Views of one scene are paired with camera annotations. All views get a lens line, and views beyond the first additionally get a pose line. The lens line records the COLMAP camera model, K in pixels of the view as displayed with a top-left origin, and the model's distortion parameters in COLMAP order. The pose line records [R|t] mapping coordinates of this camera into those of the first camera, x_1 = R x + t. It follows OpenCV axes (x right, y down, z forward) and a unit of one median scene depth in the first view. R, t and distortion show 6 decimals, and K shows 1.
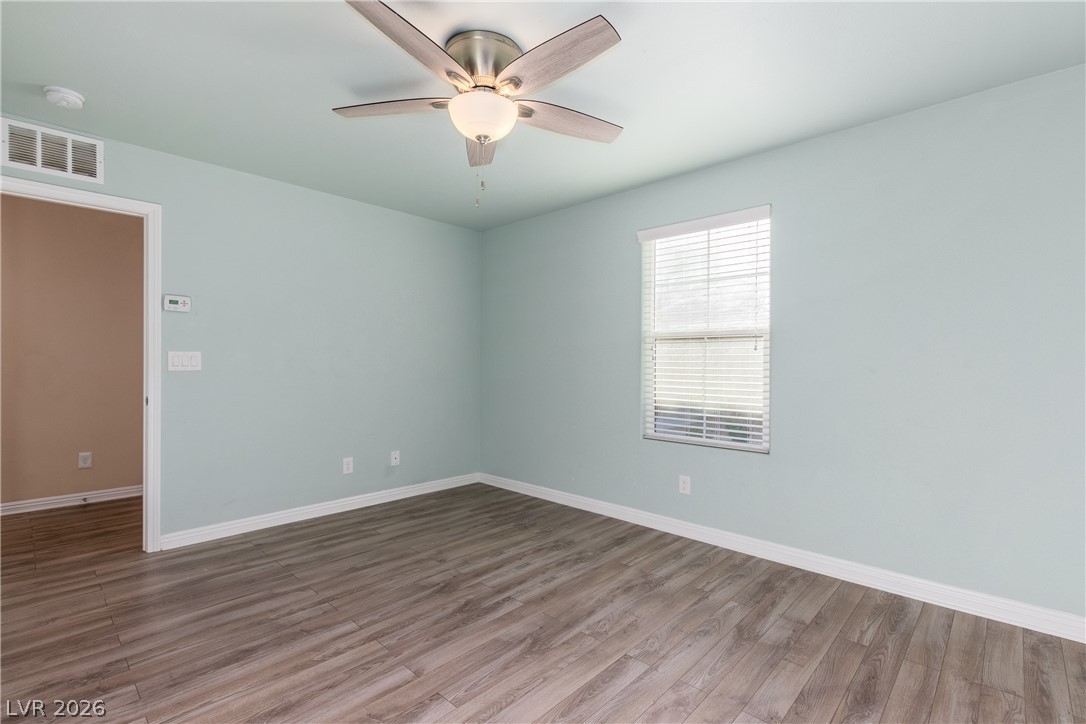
lens RADIAL K [[496.4, 0, 550.6], [0, 496.4, 362.0], [0, 0, 1]] dist [0.002048, -0.003196]
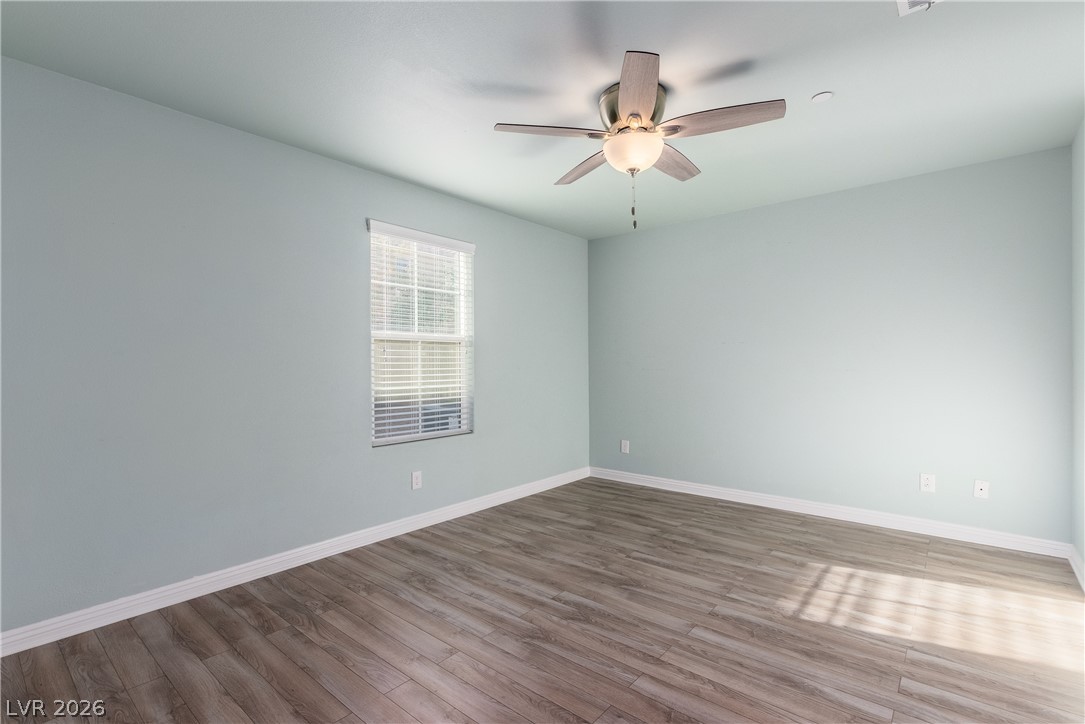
lens RADIAL K [[496.0, 0, 540.7], [0, 496.0, 365.0], [0, 0, 1]] dist [0.002048, -0.003196]
pose [[-0.042489, -0.009729, 0.999050, -1.009543], [0.005821, 0.999933, 0.009985, -0.008693], [-0.999080, 0.006240, -0.042429, 0.993745]]
